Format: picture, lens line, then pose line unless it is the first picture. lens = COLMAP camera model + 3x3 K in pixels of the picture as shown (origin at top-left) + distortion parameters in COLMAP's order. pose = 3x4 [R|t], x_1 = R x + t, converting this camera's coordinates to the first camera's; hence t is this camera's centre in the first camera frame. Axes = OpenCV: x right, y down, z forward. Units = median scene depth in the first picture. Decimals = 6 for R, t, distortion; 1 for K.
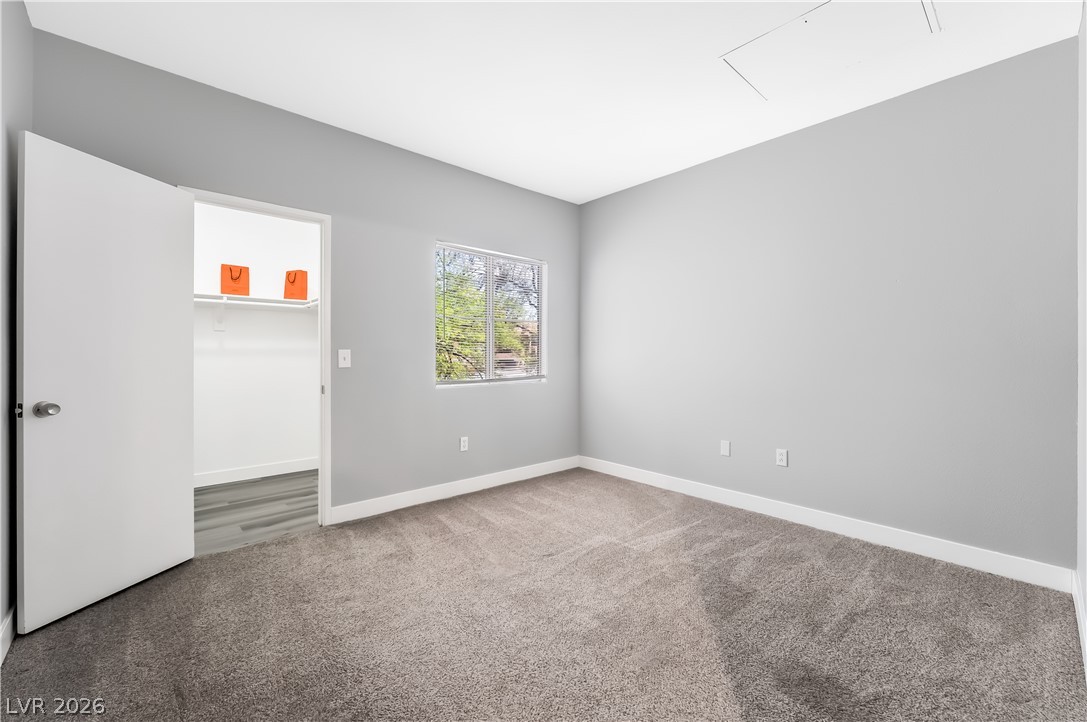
lens RADIAL K [[445.4, 0, 540.8], [0, 445.4, 356.8], [0, 0, 1]] dist [-0.001039, -0.000220]
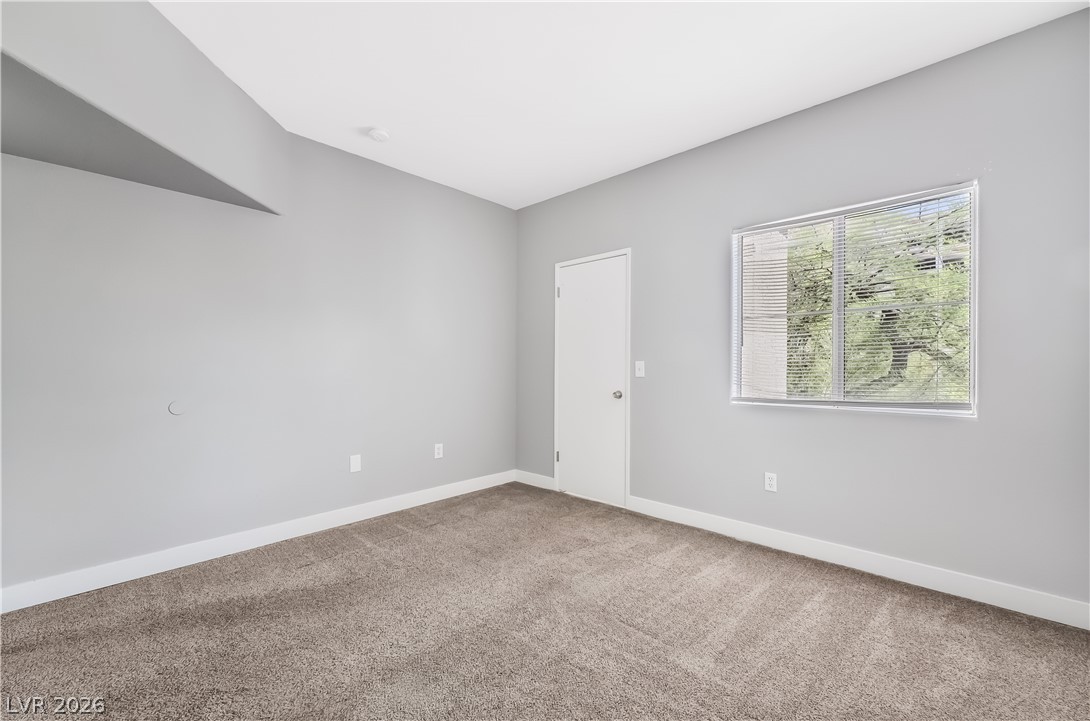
lens RADIAL K [[447.7, 0, 546.1], [0, 447.7, 357.0], [0, 0, 1]] dist [-0.015343, -0.000022]
pose [[0.103850, -0.004228, -0.994584, 0.674702], [-0.002641, 0.999986, -0.004527, -0.021279], [0.994589, 0.003097, 0.103837, 0.645390]]
